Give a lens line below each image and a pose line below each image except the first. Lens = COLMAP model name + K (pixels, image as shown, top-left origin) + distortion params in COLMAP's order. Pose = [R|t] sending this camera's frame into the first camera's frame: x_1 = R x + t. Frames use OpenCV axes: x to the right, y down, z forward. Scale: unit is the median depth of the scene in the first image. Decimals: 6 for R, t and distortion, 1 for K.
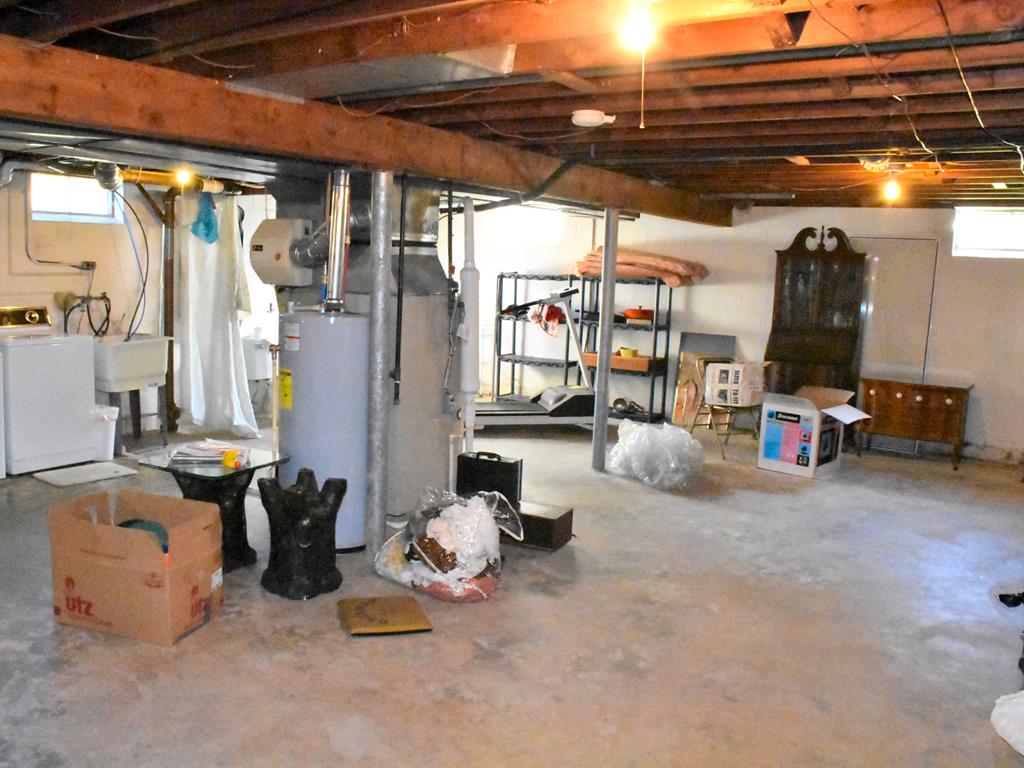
lens RADIAL K [[868.8, 0, 505.9], [0, 868.8, 386.6], [0, 0, 1]] dist [-0.149164, 0.100613]
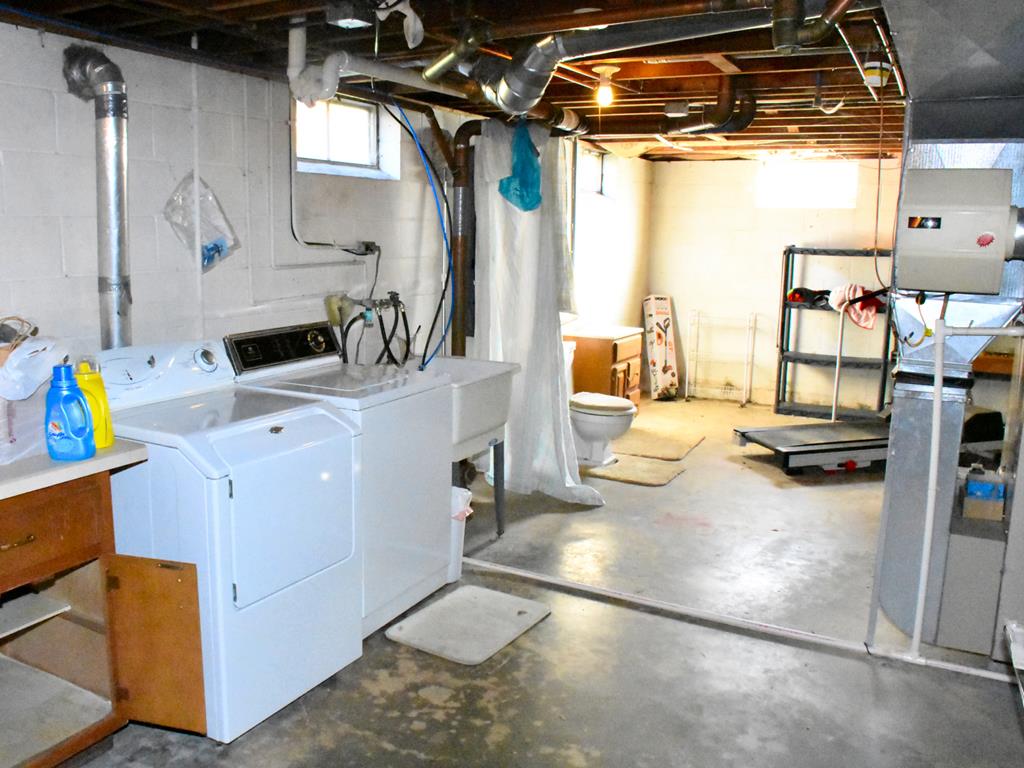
lens RADIAL K [[868.8, 0, 516.1], [0, 868.8, 377.4], [0, 0, 1]] dist [-0.149164, 0.100613]
pose [[0.996098, -0.033905, 0.081483, -0.419457], [0.031368, 0.998989, 0.032205, -0.064464], [-0.082492, -0.029524, 0.996154, 0.351582]]
